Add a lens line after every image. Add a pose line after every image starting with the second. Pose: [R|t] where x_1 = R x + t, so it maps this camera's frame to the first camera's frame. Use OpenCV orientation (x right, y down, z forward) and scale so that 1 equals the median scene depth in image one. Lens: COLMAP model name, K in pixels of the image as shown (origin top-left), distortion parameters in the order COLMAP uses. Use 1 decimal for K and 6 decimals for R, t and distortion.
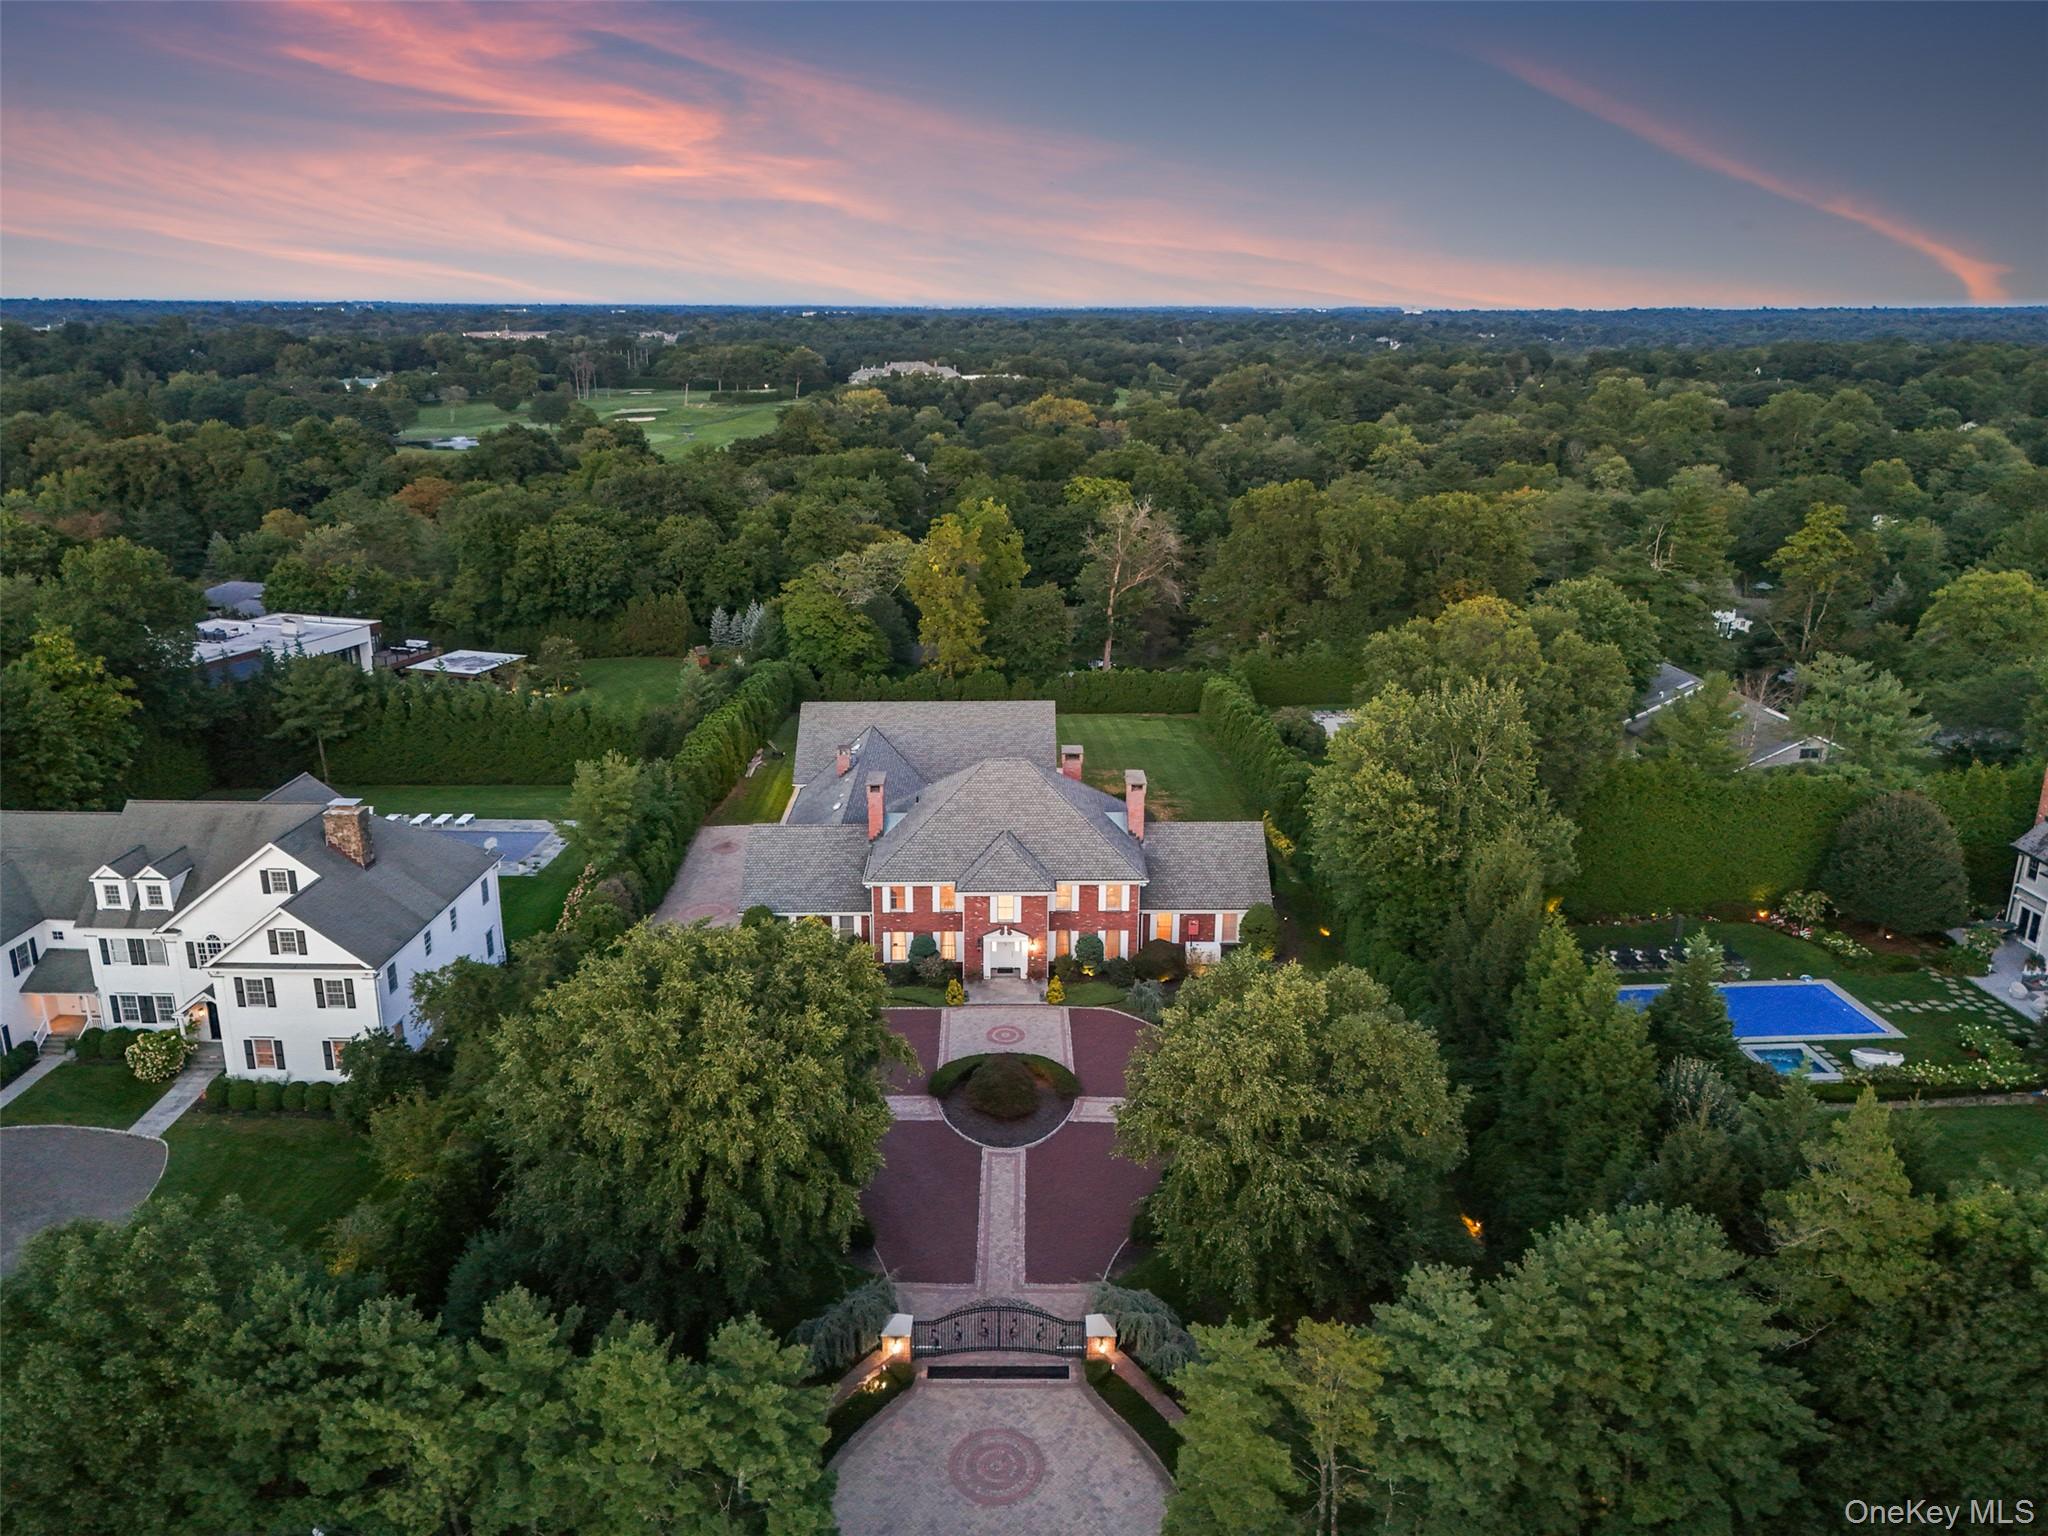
lens RADIAL K [[1462.7, 0, 1024.0], [0, 1462.7, 768.0], [0, 0, 1]] dist [0.035606, -0.000349]
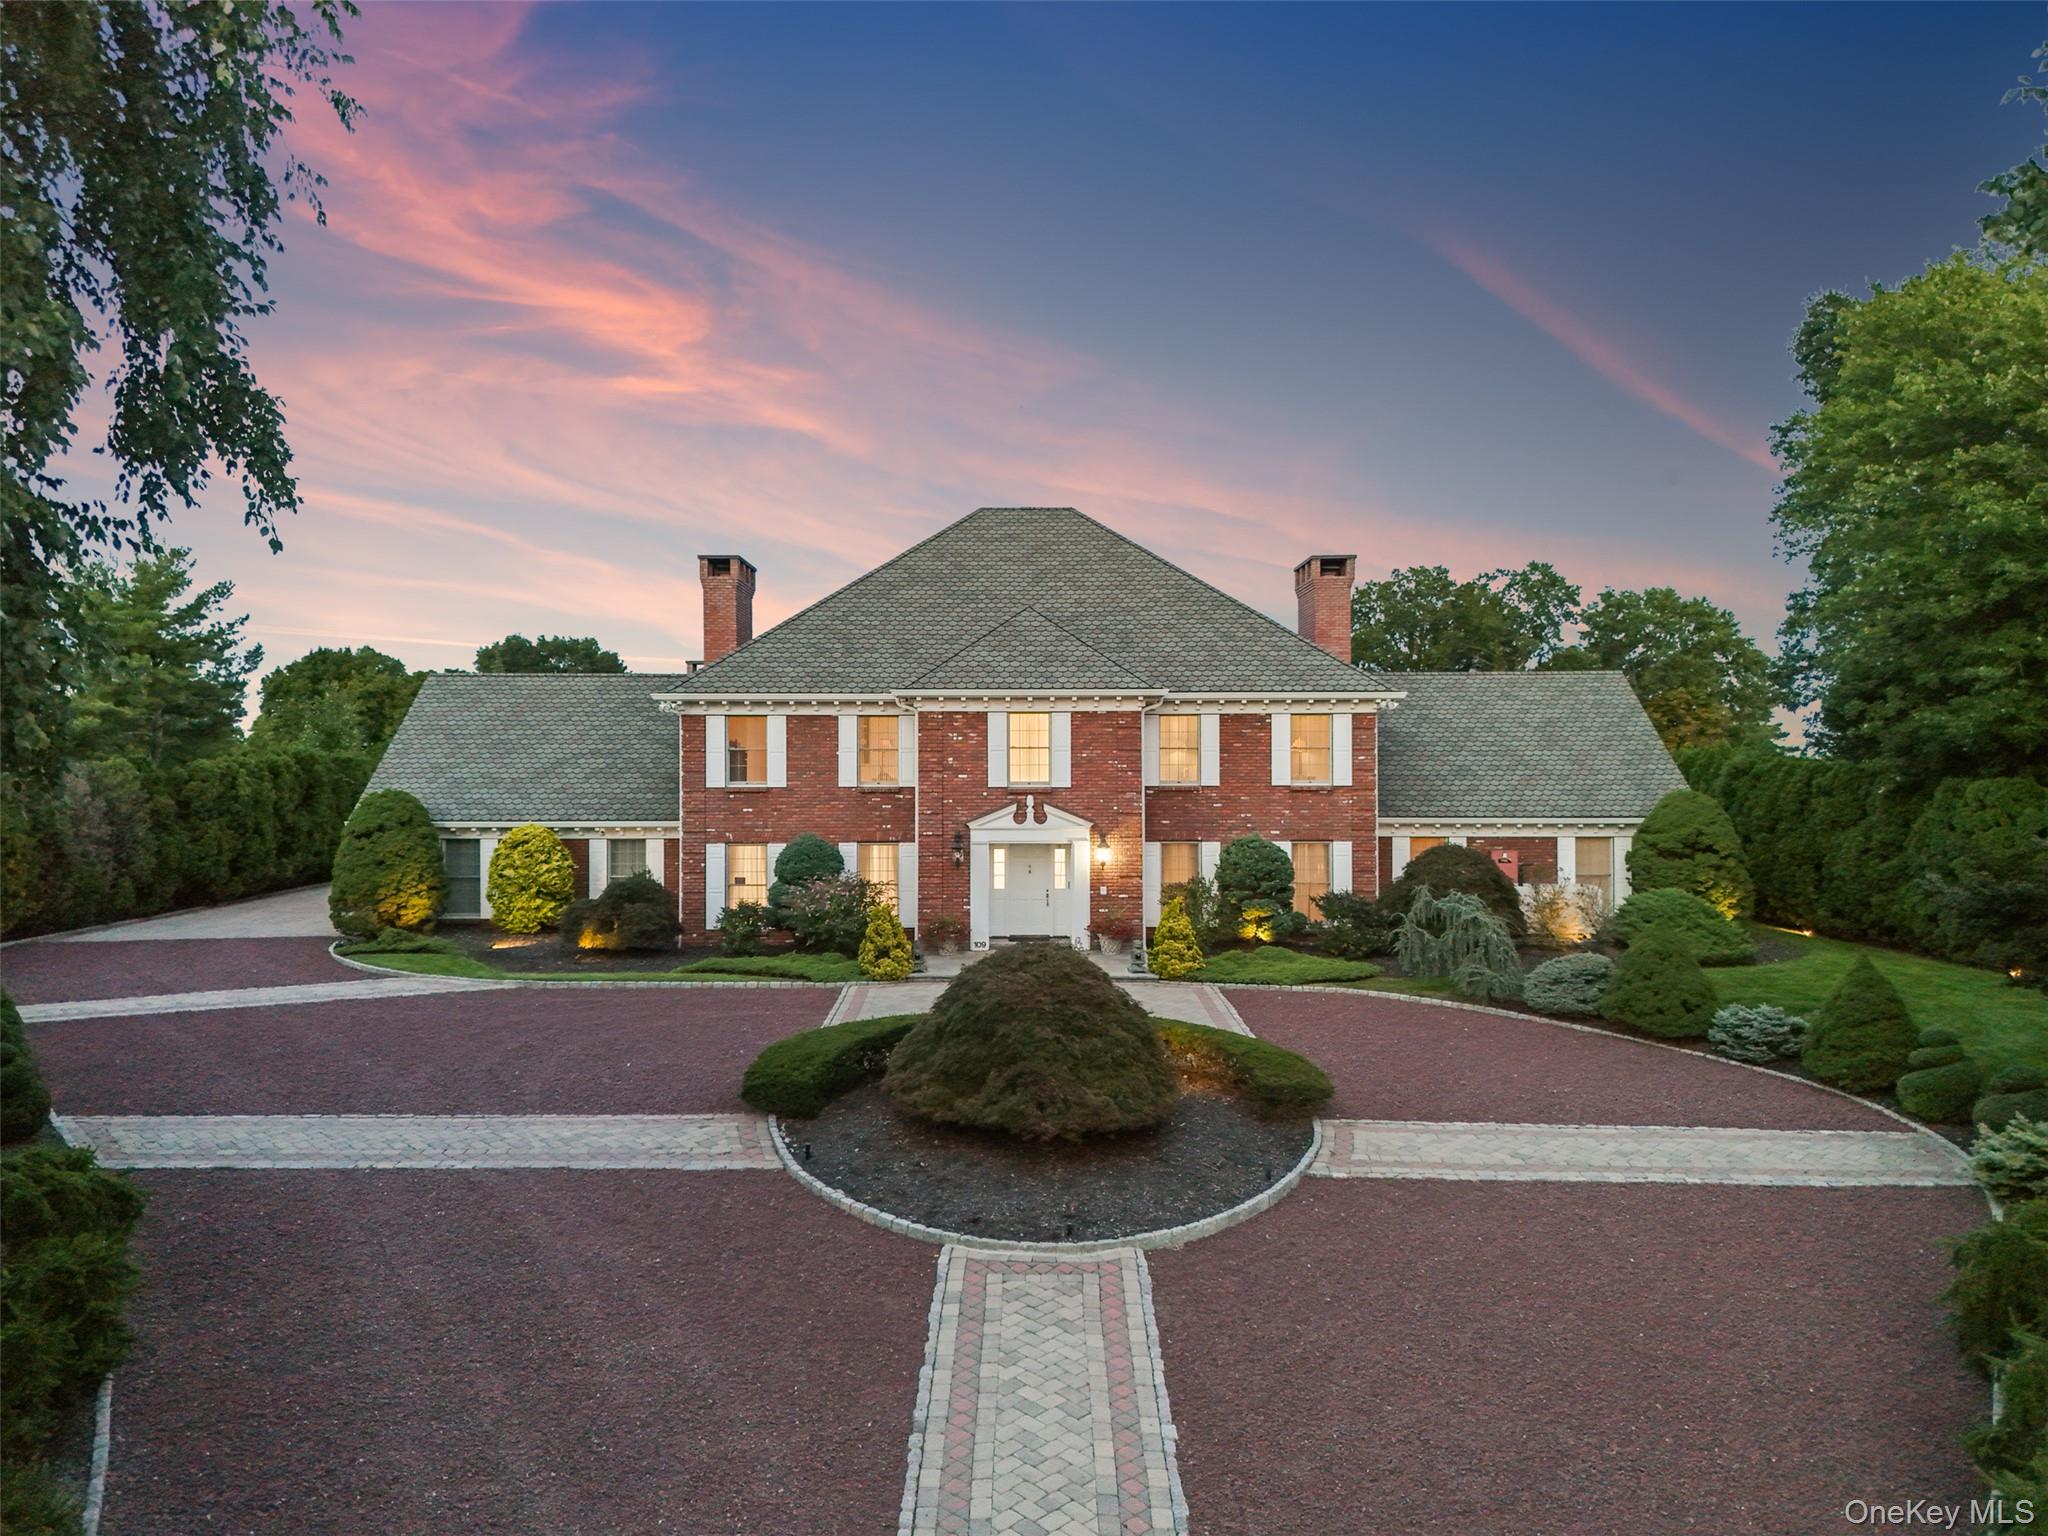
lens RADIAL K [[1500.5, 0, 1024.0], [0, 1500.5, 768.0], [0, 0, 1]] dist [0.044620, -0.000410]
pose [[0.999973, -0.005602, -0.004686, -0.012146], [0.004065, 0.959921, -0.280242, 0.206472], [0.006068, 0.280216, 0.959918, 0.632773]]
